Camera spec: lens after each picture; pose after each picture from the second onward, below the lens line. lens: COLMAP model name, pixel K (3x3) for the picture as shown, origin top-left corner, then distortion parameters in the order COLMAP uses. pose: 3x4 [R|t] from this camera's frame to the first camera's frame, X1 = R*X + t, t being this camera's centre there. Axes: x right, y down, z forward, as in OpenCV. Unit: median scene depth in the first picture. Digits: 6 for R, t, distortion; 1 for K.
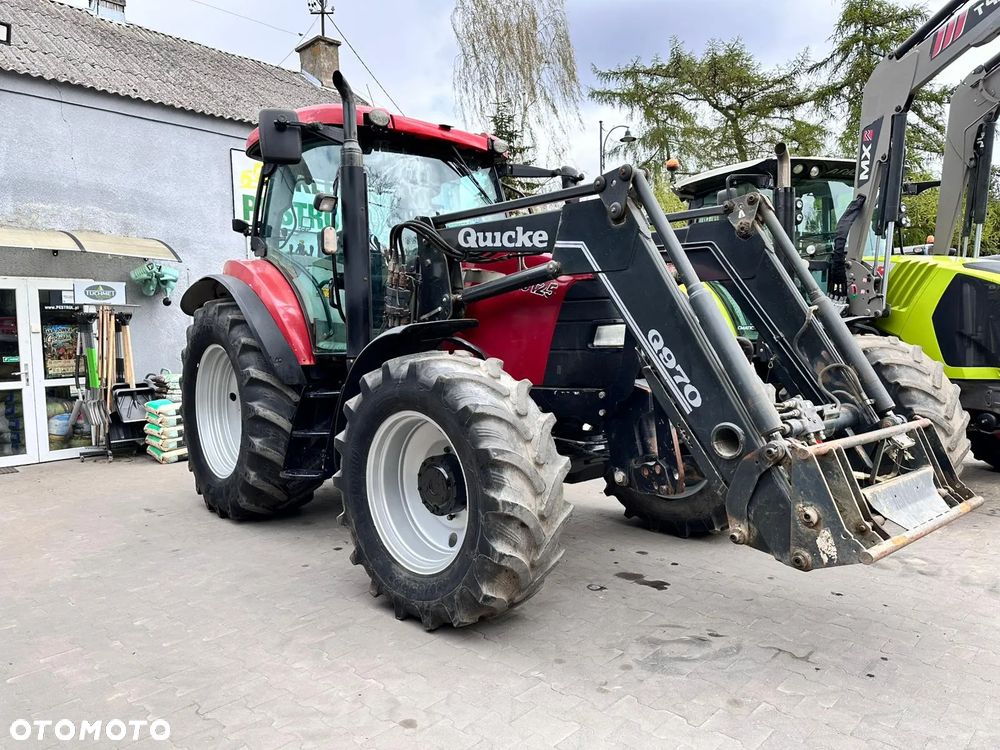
lens RADIAL K [[687.9, 0, 504.5], [0, 687.9, 370.9], [0, 0, 1]] dist [0.067802, -0.095206]
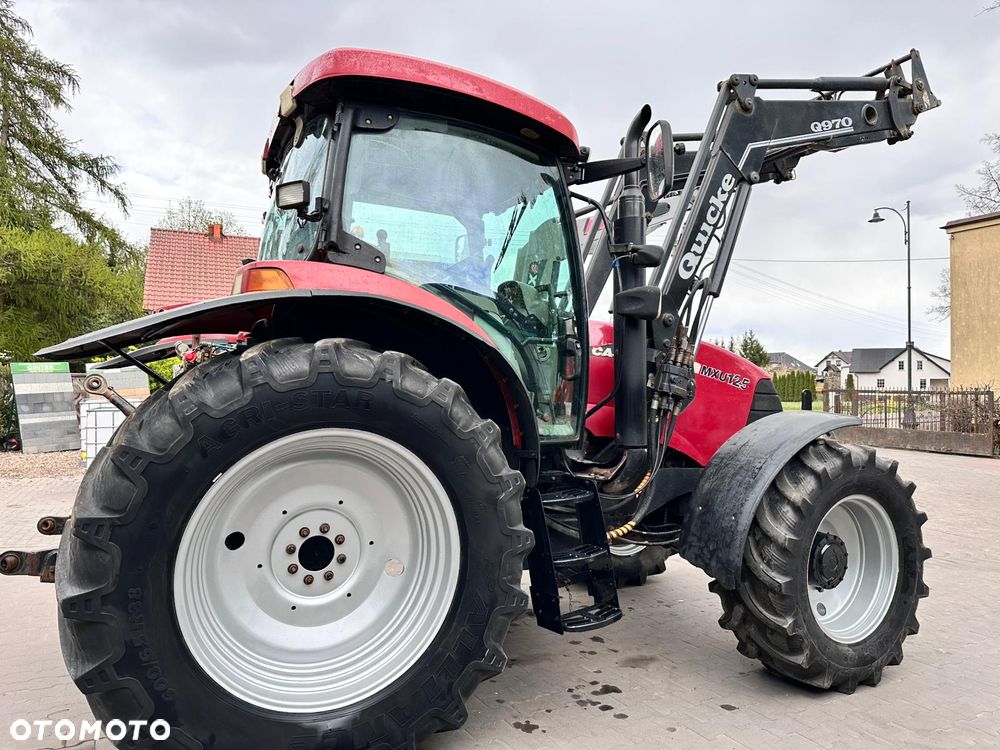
lens RADIAL K [[692.5, 0, 500.0], [0, 692.5, 375.0], [0, 0, 1]] dist [0.081958, -0.099891]
pose [[0.285591, 0.059128, 0.956526, -0.811210], [0.016507, 0.997643, -0.066599, -0.039510], [-0.958210, 0.034810, 0.283942, 0.706554]]
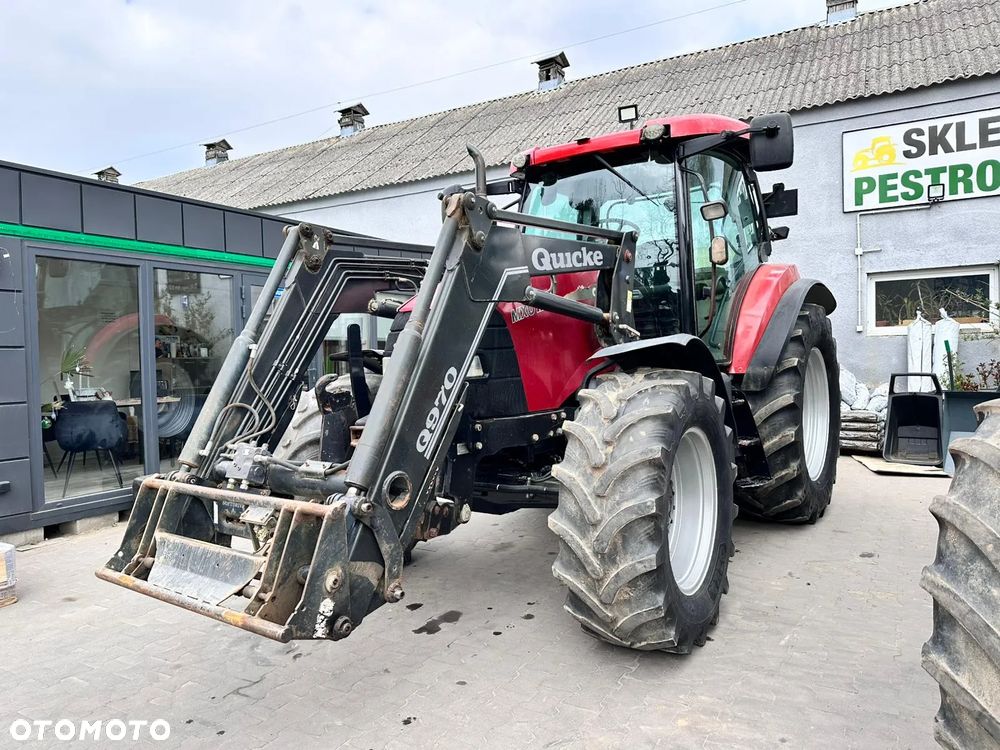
lens RADIAL K [[699.6, 0, 500.0], [0, 699.6, 375.0], [0, 0, 1]] dist [0.064889, -0.097300]
pose [[0.236527, 0.057052, -0.969948, 0.764082], [-0.020289, 0.998347, 0.053775, -0.061151], [0.971413, 0.006960, 0.237294, 0.569098]]
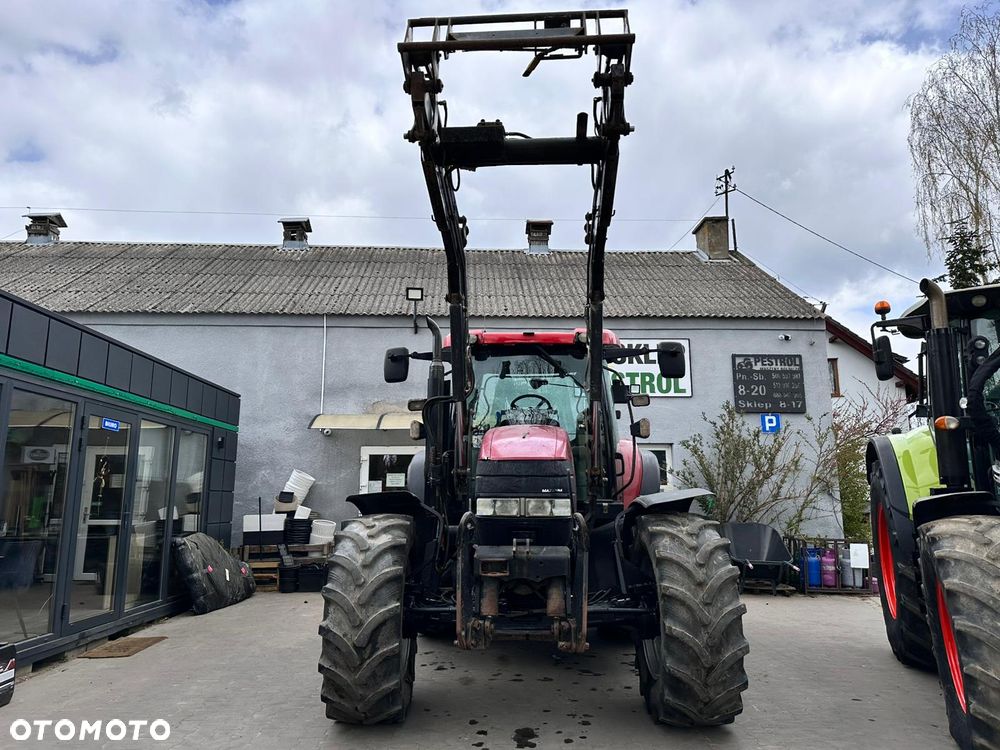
lens RADIAL K [[686.3, 0, 513.6], [0, 686.3, 369.6], [0, 0, 1]] dist [0.059256, -0.066830]
pose [[0.724485, -0.095654, -0.682621, 0.655410], [-0.047706, 0.980992, -0.188095, -0.040475], [0.687638, 0.168837, 0.706150, 0.086469]]
